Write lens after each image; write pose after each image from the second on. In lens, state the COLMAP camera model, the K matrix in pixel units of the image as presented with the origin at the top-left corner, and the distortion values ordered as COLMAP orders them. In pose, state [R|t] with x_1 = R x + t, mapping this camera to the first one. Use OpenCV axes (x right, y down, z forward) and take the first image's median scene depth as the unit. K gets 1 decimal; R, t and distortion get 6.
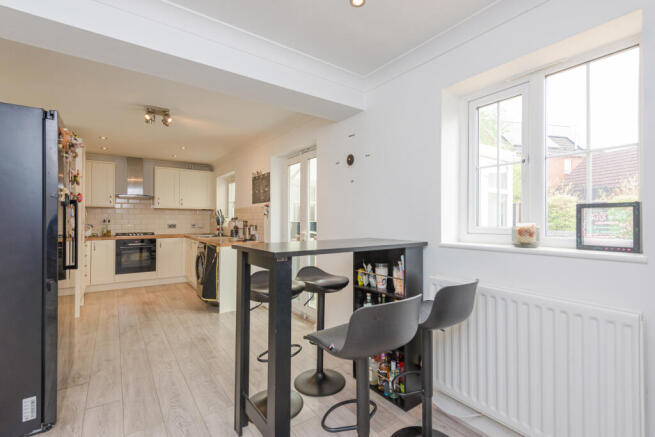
lens RADIAL K [[287.2, 0, 330.2], [0, 287.2, 221.4], [0, 0, 1]] dist [0.002565, 0.000187]
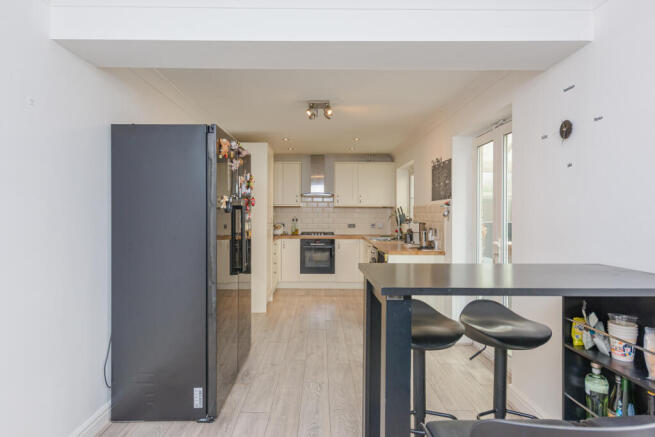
lens RADIAL K [[352.8, 0, 327.5], [0, 352.8, 218.5], [0, 0, 1]] dist [-0.001107, -0.000297]
pose [[0.818915, 0.006642, -0.573876, 0.051420], [-0.005525, 0.999978, 0.003691, -0.017671], [0.573888, 0.000148, 0.818934, 0.068509]]
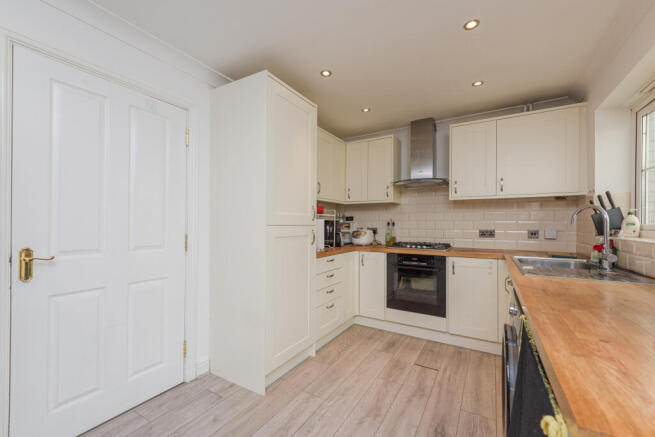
lens RADIAL K [[274.8, 0, 323.2], [0, 274.8, 224.9], [0, 0, 1]] dist [-0.000691, -0.000137]
pose [[0.383987, -0.000512, -0.923338, -0.341056], [-0.005320, 0.999982, -0.002767, 0.006105], [0.923323, 0.005975, 0.383978, 0.909774]]
